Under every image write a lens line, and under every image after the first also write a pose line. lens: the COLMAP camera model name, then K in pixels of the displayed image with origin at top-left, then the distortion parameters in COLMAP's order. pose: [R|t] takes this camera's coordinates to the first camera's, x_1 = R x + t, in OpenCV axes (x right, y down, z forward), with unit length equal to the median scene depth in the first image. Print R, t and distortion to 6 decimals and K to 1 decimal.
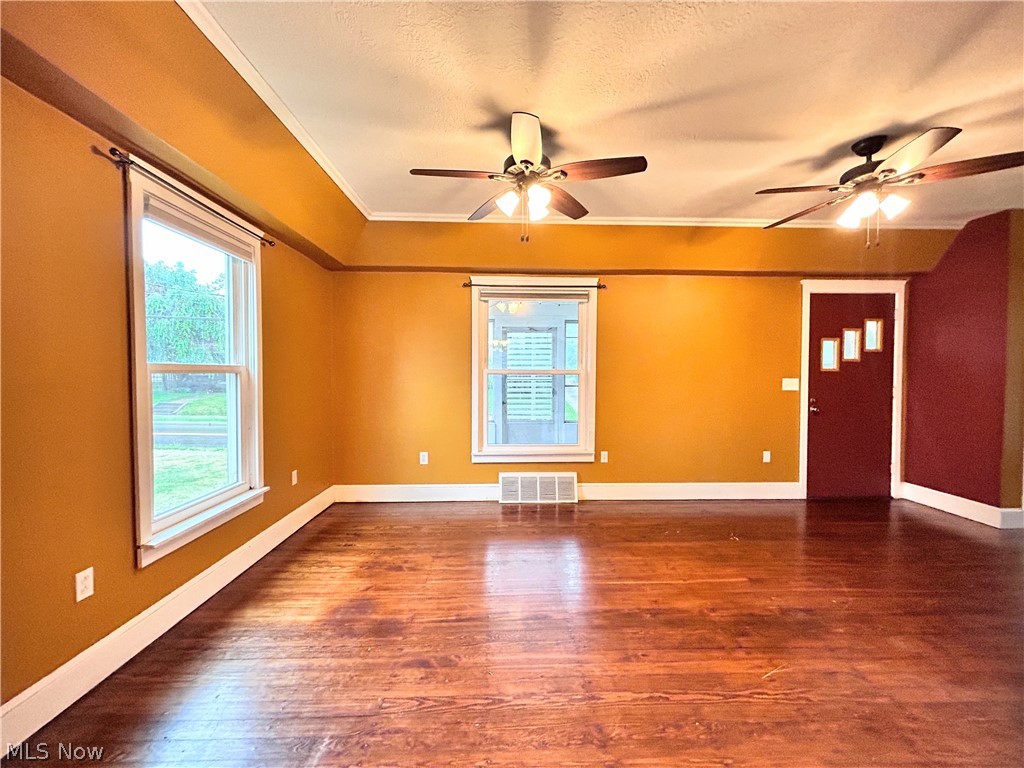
lens RADIAL K [[412.6, 0, 513.2], [0, 412.6, 385.6], [0, 0, 1]] dist [0.001665, 0.000343]
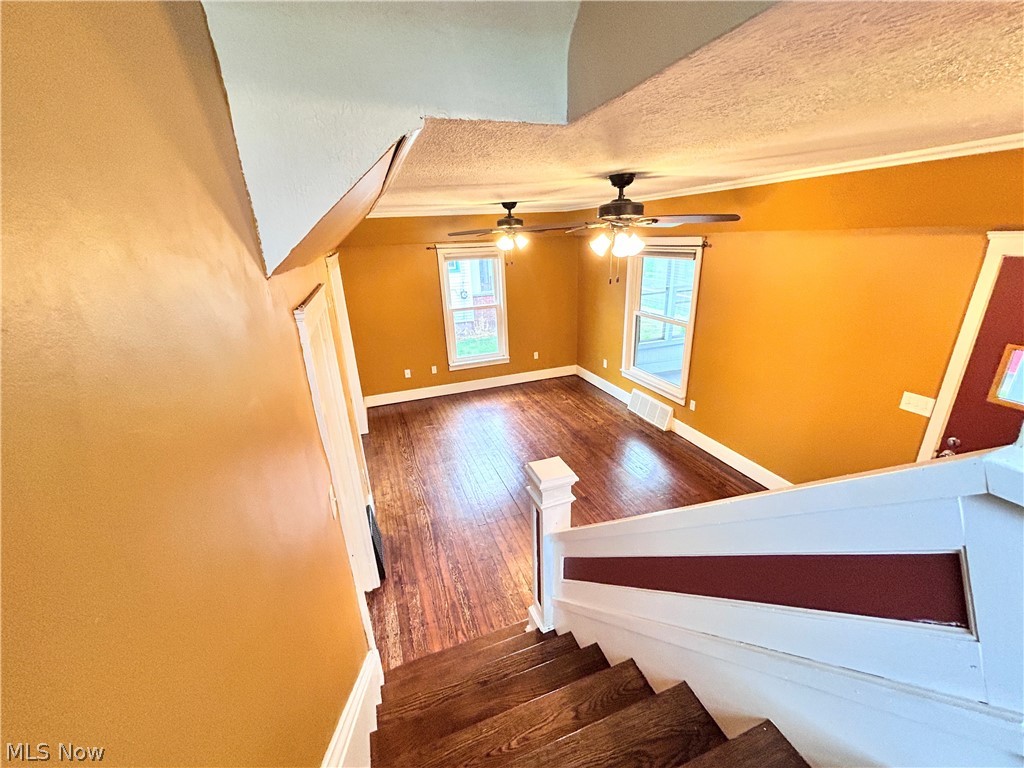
lens RADIAL K [[412.6, 0, 514.3], [0, 412.6, 384.2], [0, 0, 1]] dist [0.001665, 0.000343]
pose [[0.310515, 0.307929, -0.899311, 1.073002], [0.012257, 0.944701, 0.327703, -0.256175], [0.950489, -0.112779, 0.289570, 0.231114]]
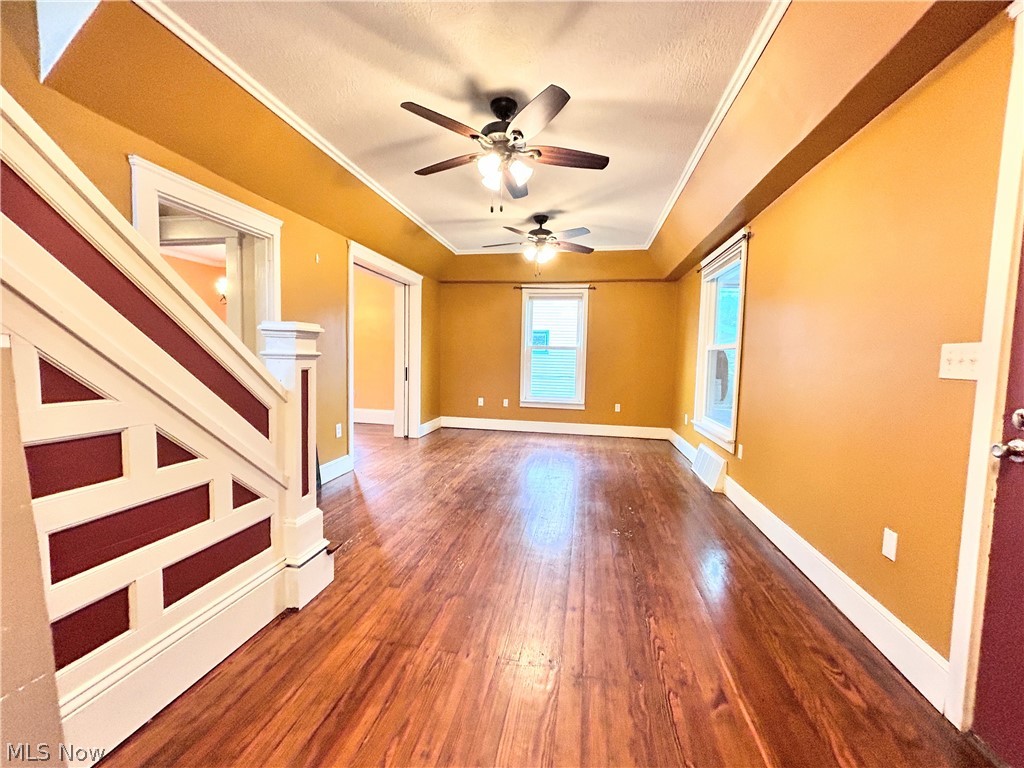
lens RADIAL K [[412.6, 0, 516.0], [0, 412.6, 385.1], [0, 0, 1]] dist [0.001665, 0.000343]
pose [[-0.202917, 0.058491, -0.977447, 1.096123], [-0.052630, 0.996120, 0.070535, 0.012332], [0.977780, 0.065756, -0.199052, 0.739640]]
